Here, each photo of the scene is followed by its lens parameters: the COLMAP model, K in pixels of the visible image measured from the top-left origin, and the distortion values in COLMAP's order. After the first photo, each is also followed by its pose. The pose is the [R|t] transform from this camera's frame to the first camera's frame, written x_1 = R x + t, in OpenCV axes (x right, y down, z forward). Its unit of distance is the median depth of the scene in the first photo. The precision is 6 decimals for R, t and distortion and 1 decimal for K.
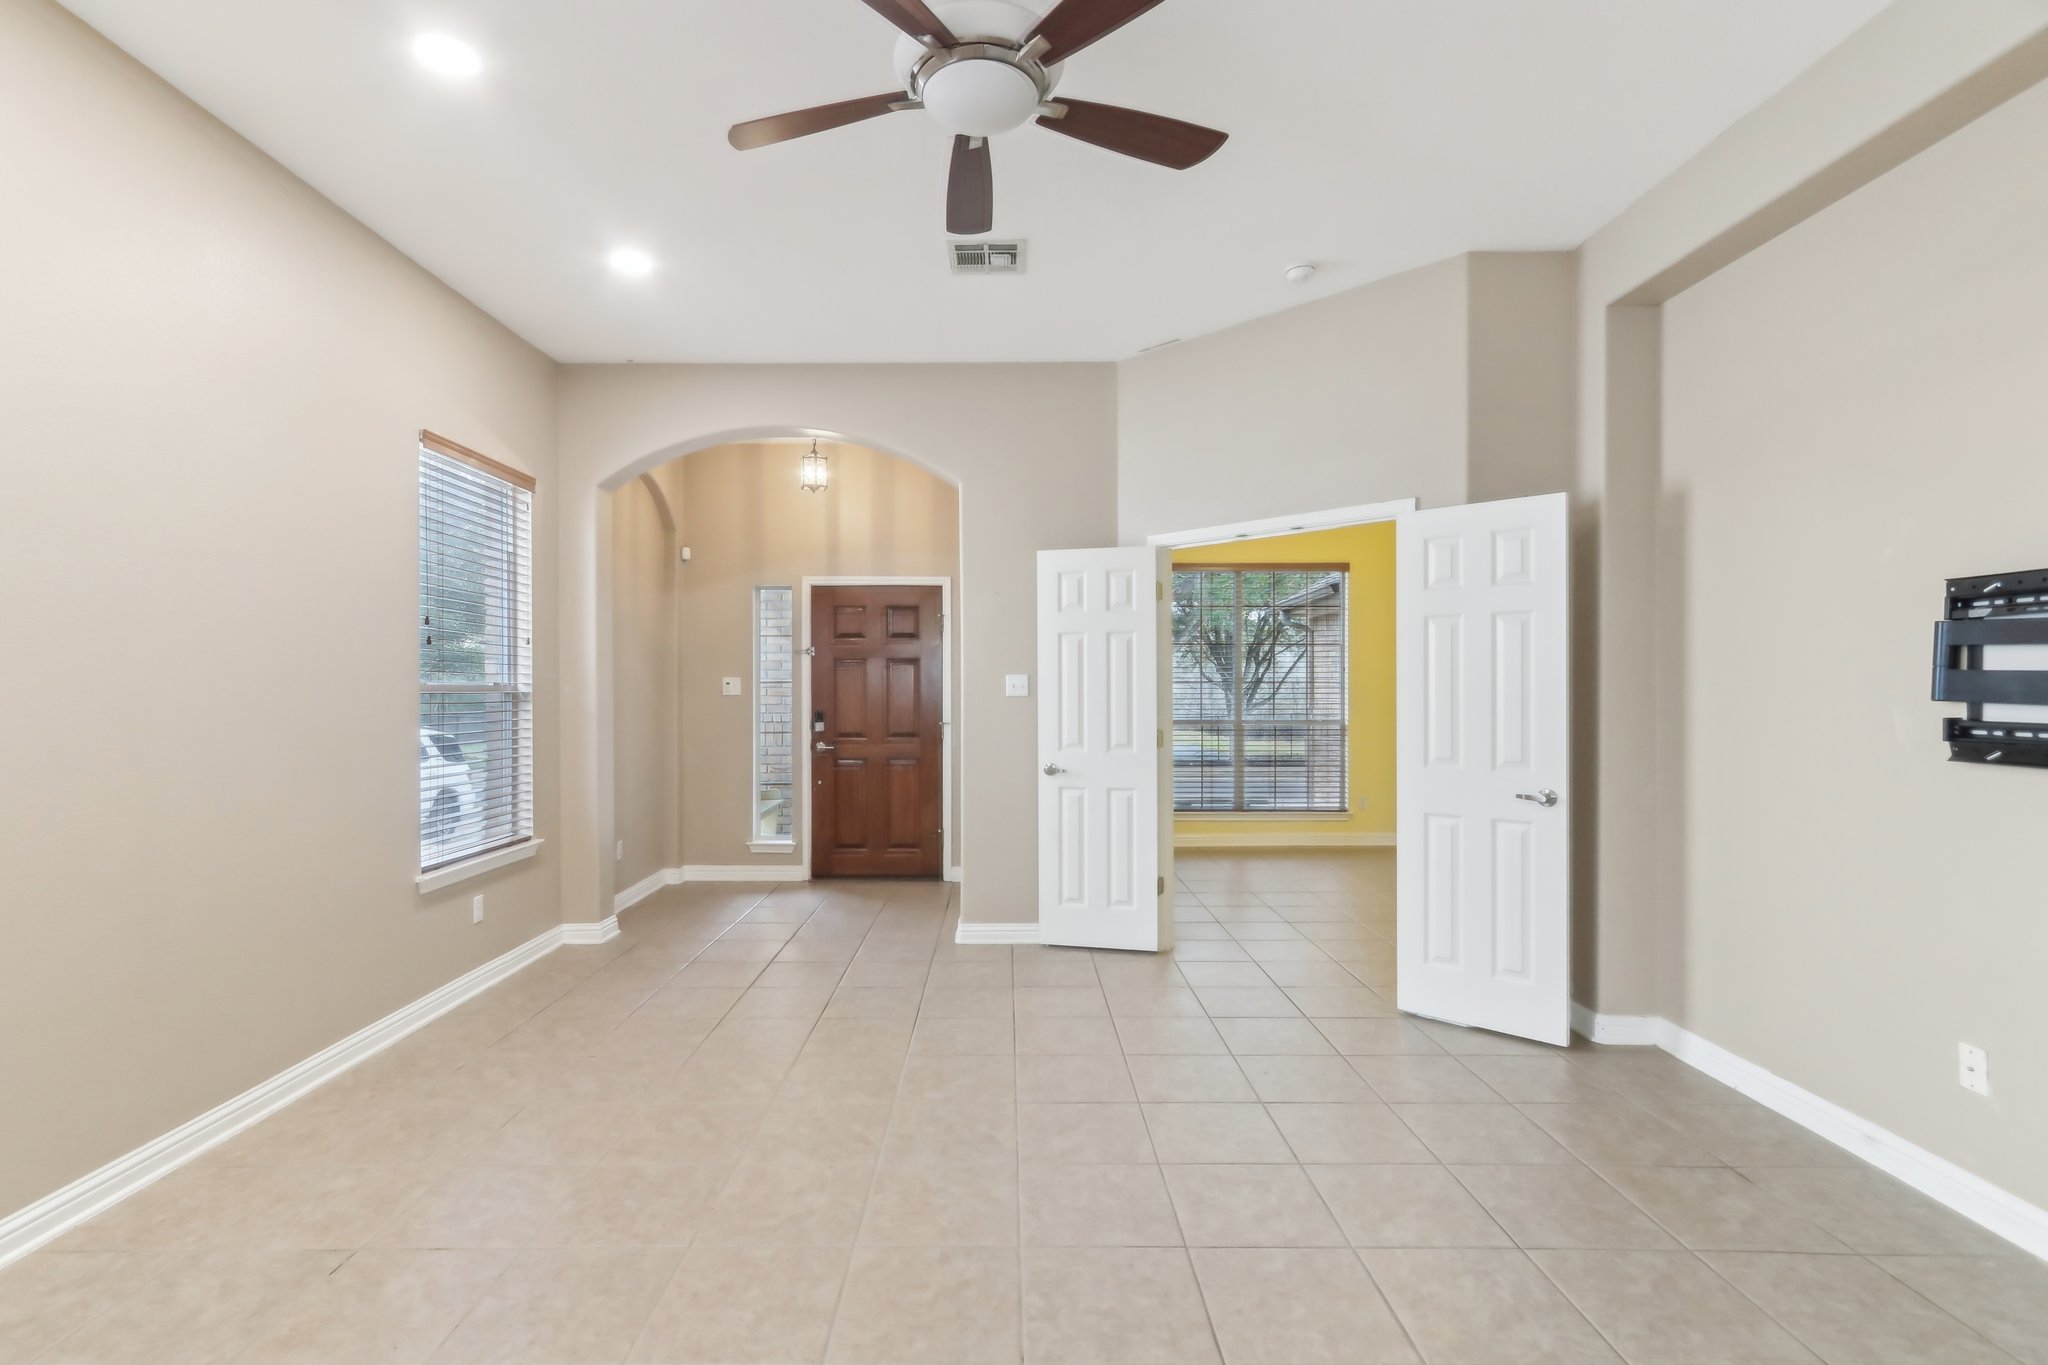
lens RADIAL K [[957.9, 0, 995.1], [0, 957.9, 695.9], [0, 0, 1]] dist [0.000777, 0.000574]
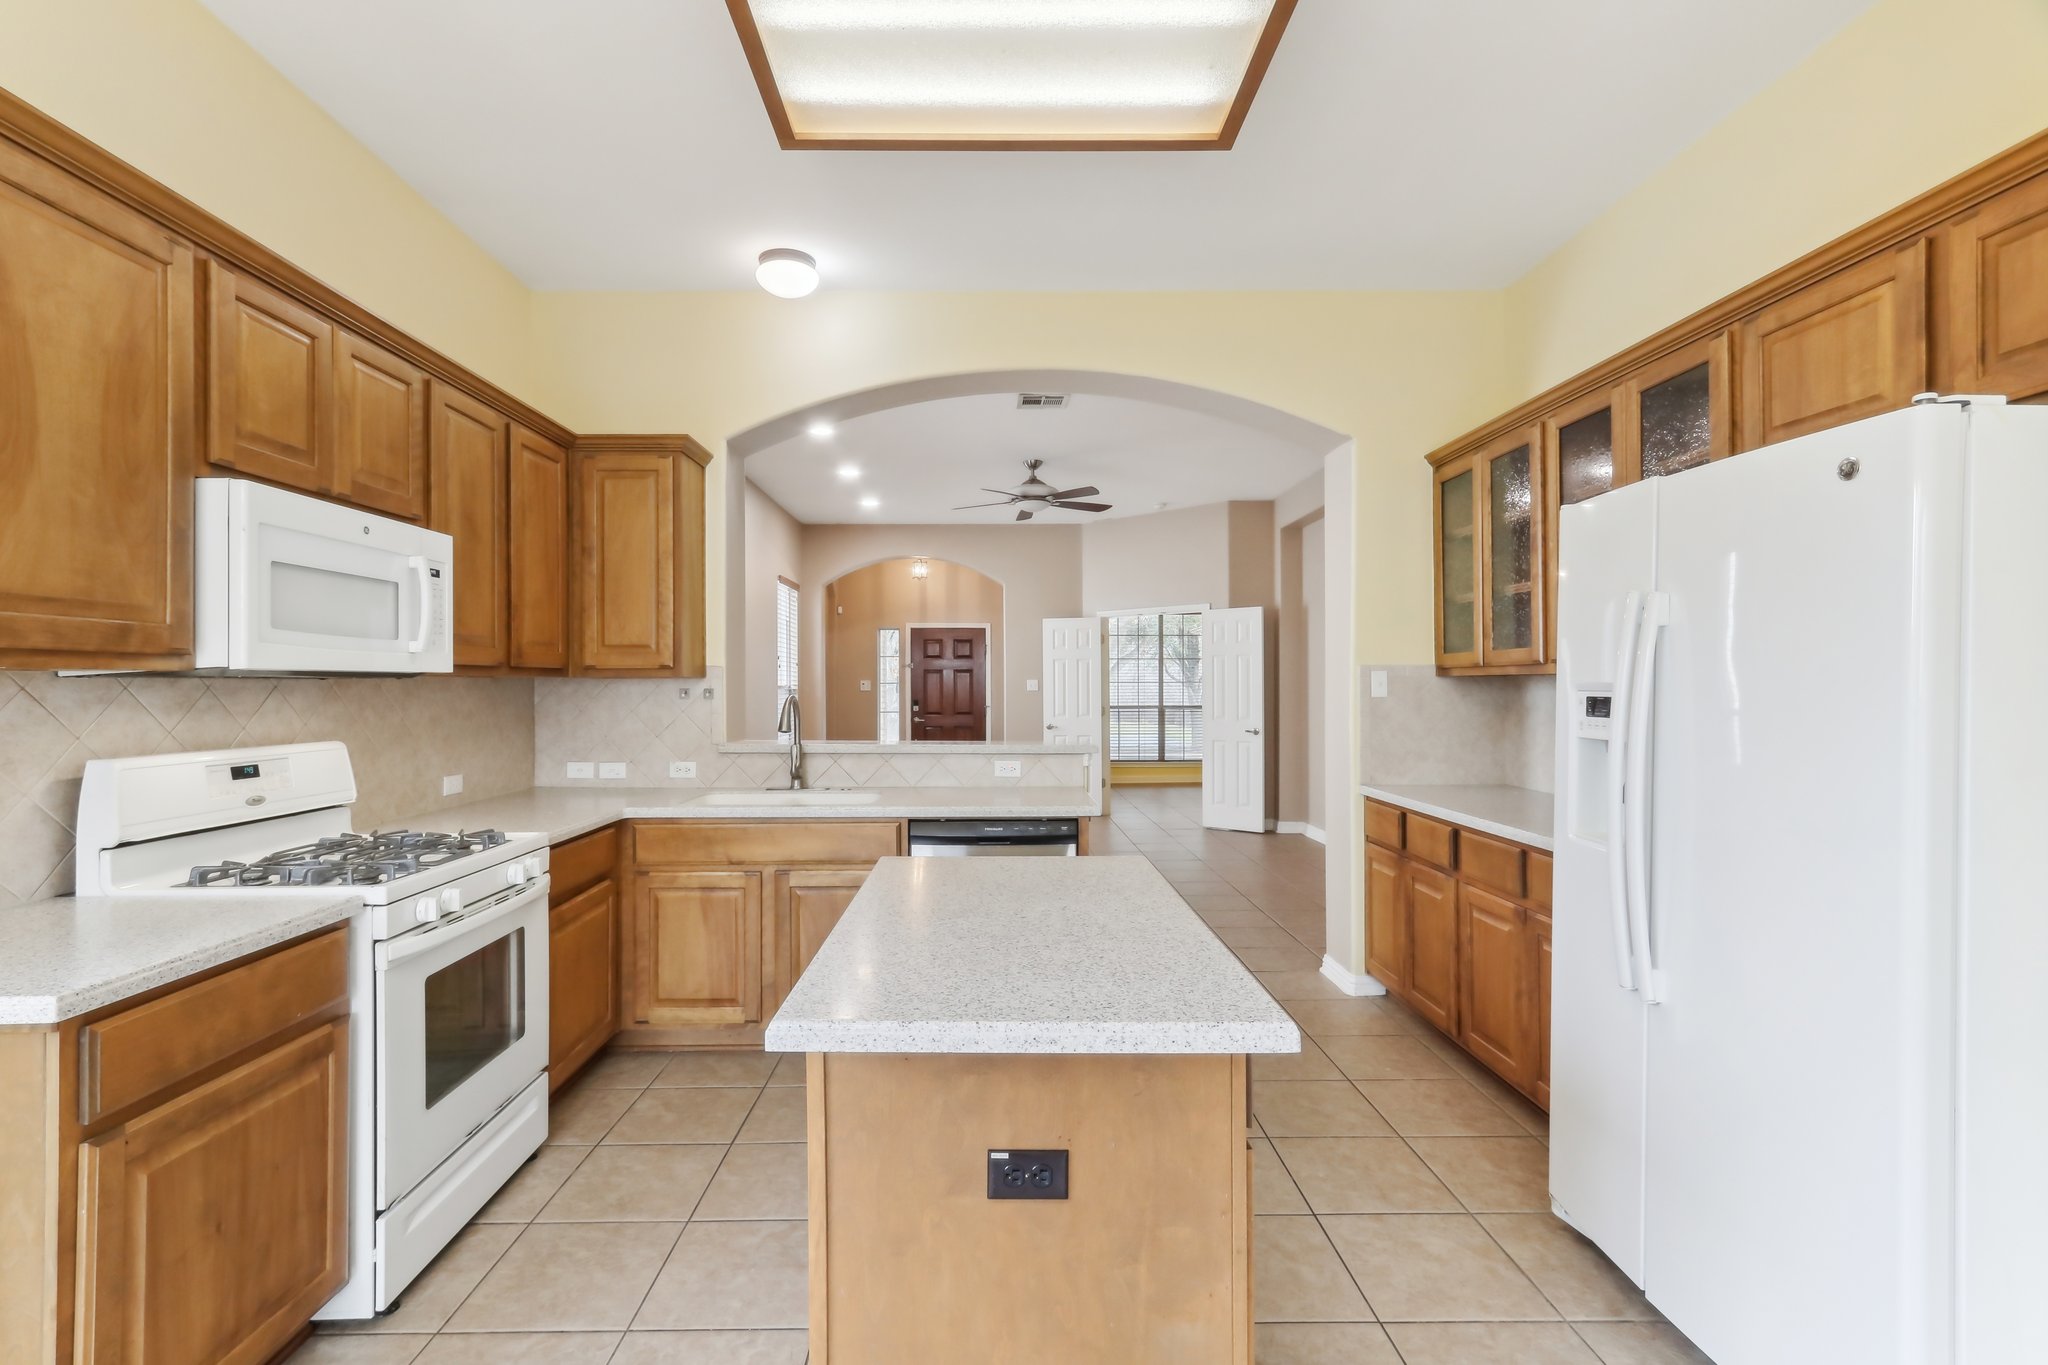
lens RADIAL K [[930.5, 0, 996.1], [0, 930.5, 681.9], [0, 0, 1]] dist [0.003280, 0.000759]
pose [[0.999878, -0.000142, 0.015616, -0.089141], [0.000342, 0.999918, -0.012838, 0.007728], [-0.015612, 0.012842, 0.999796, -1.005202]]
